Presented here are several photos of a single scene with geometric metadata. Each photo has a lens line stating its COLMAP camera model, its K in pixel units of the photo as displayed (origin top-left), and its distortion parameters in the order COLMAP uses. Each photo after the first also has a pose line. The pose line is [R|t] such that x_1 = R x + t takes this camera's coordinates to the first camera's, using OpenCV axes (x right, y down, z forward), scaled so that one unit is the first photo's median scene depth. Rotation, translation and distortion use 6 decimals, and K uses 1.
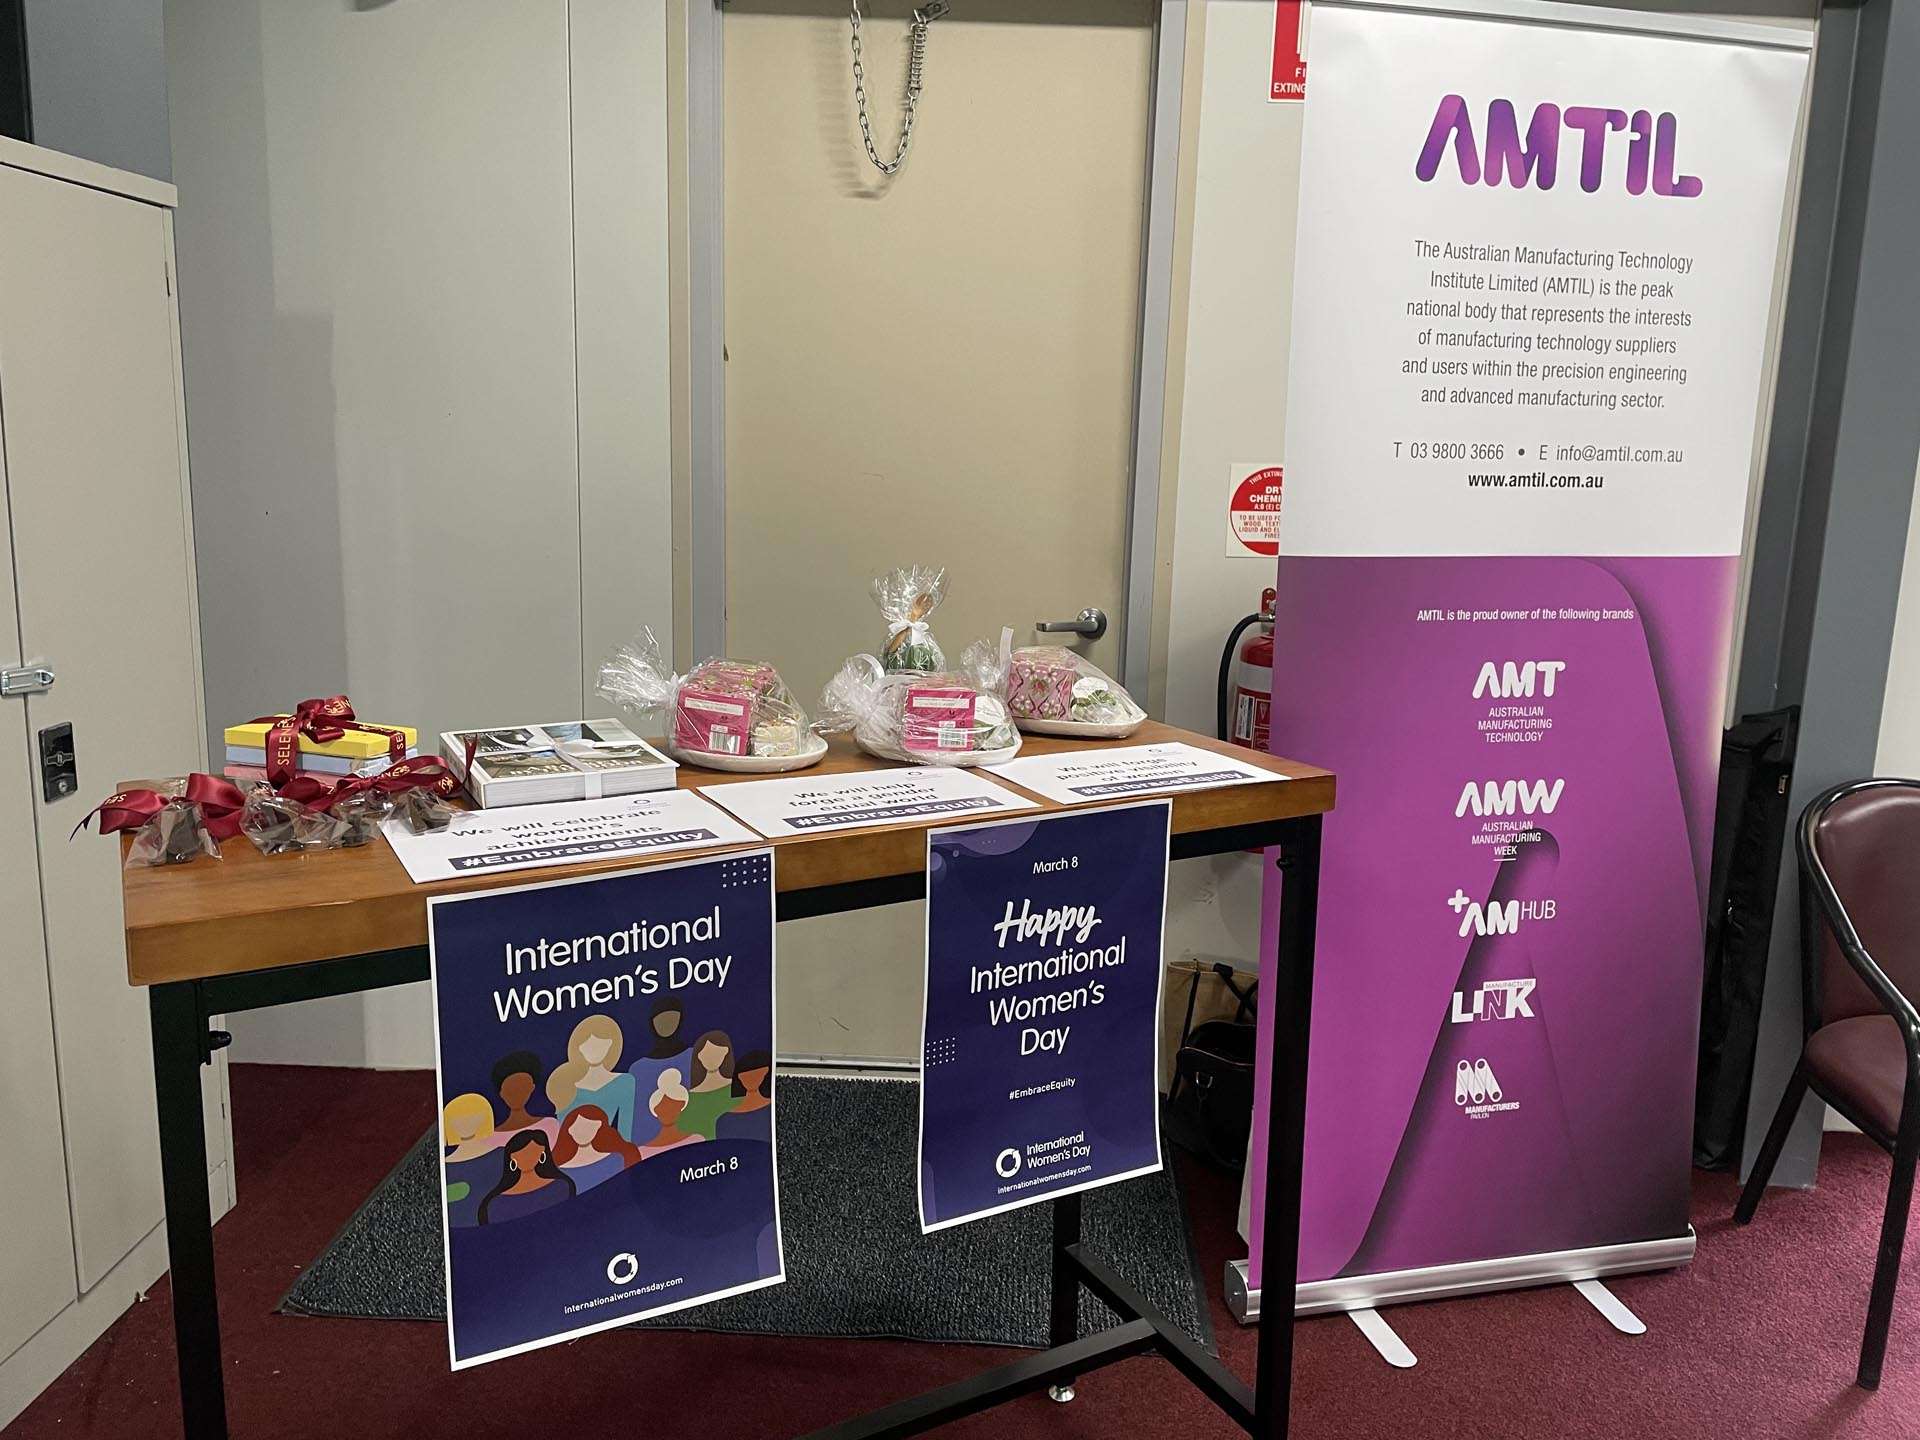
lens RADIAL K [[1449.5, 0, 960.0], [0, 1449.5, 720.0], [0, 0, 1]] dist [0.001350, -0.004334]
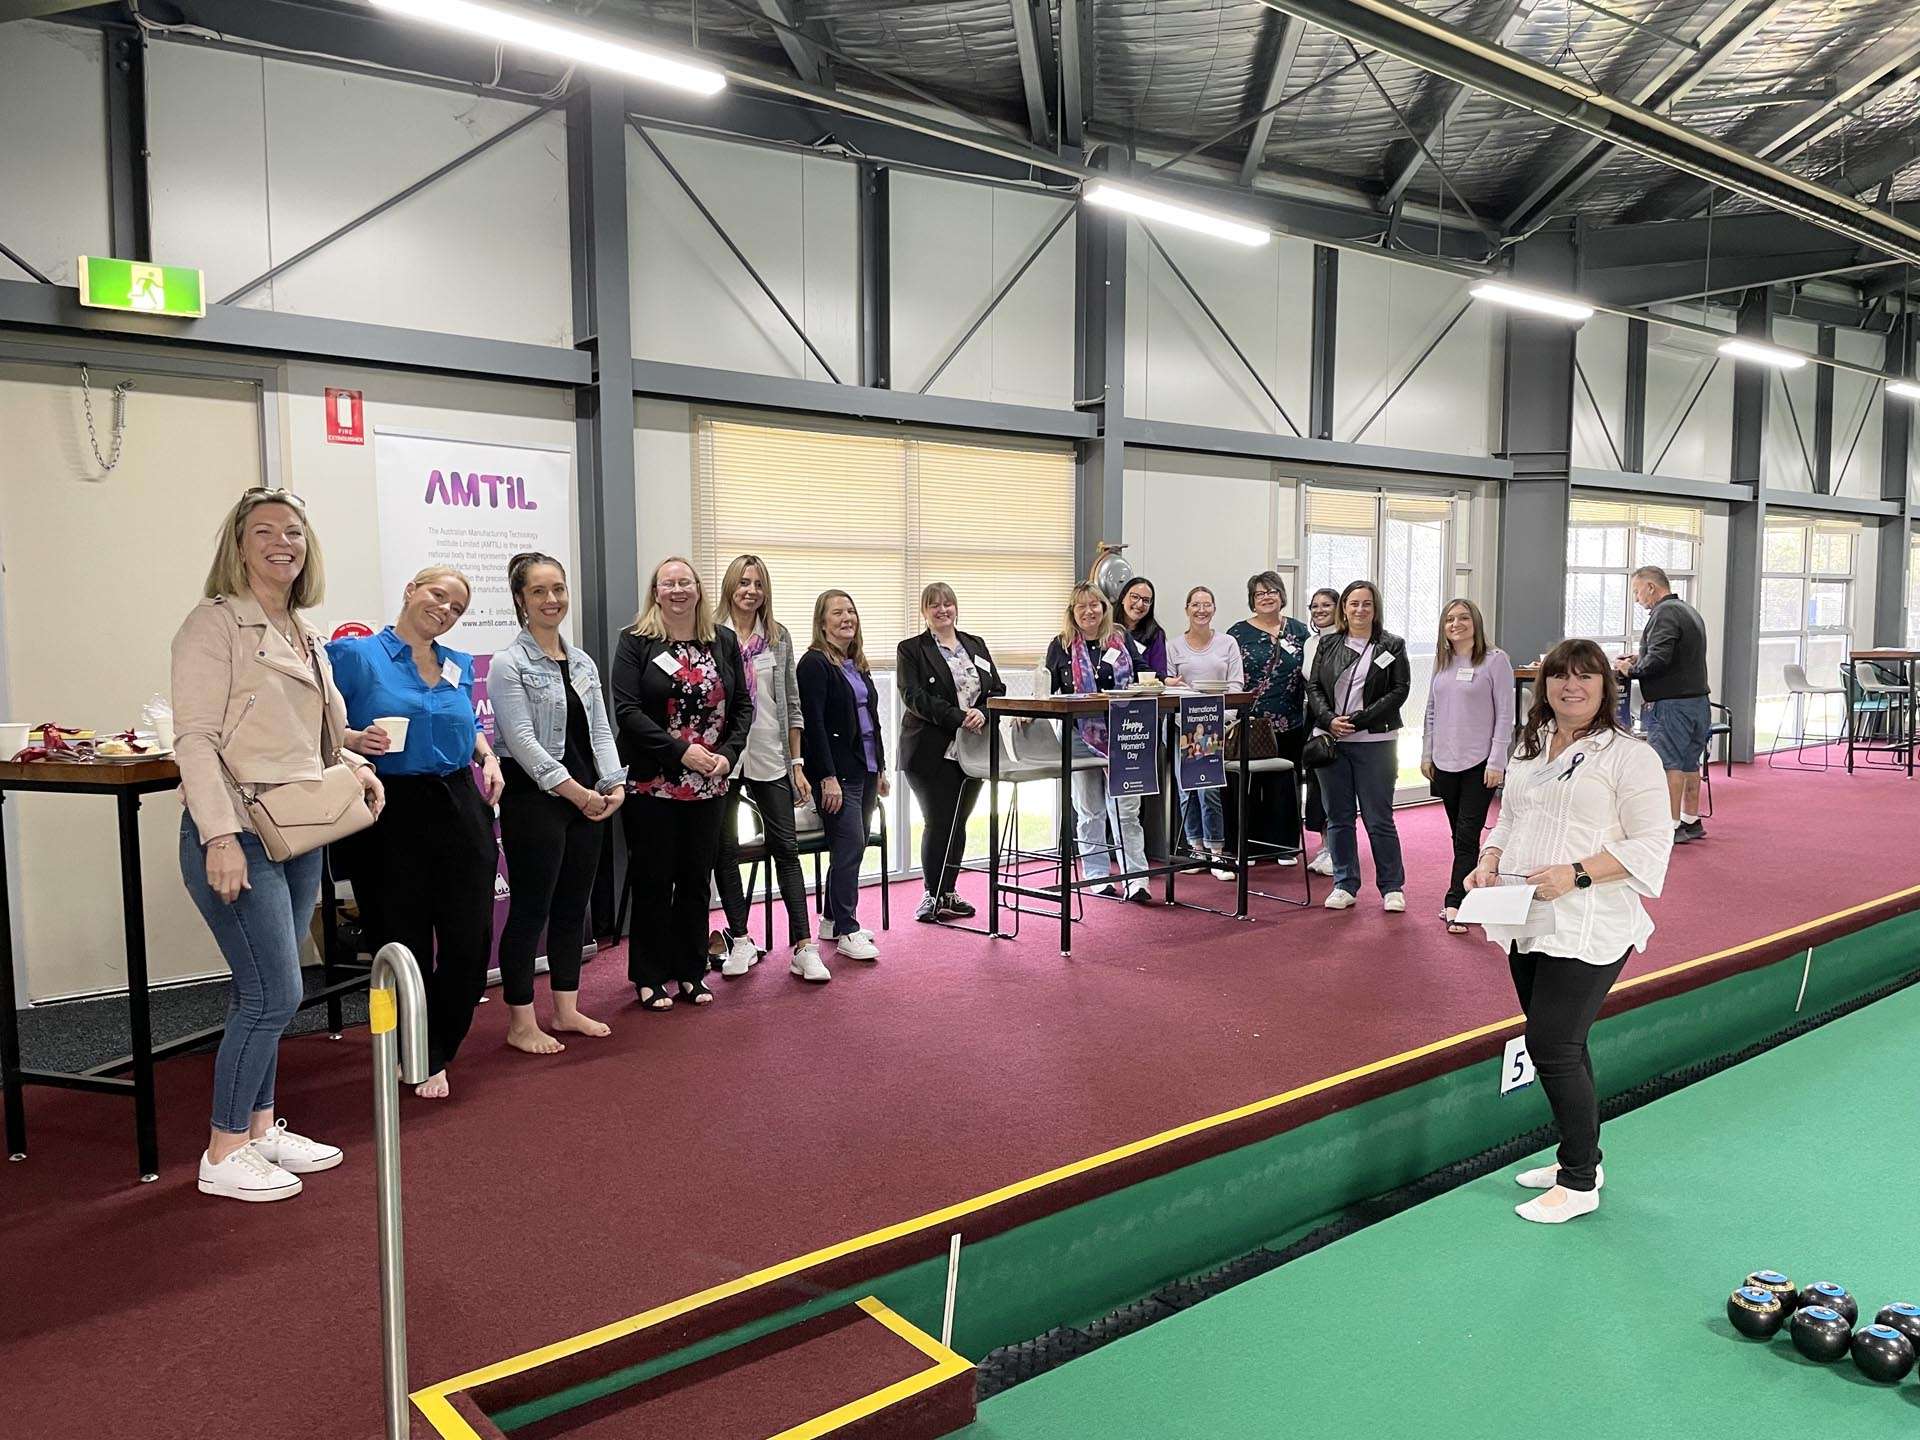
lens RADIAL K [[1444.7, 0, 978.5], [0, 1444.7, 738.1], [0, 0, 1]] dist [0.102896, -0.130435]
pose [[0.735429, -0.089753, 0.671632, -0.673199], [0.153417, 0.987505, -0.036026, 0.243114], [-0.660006, 0.129534, 0.740009, -1.350590]]
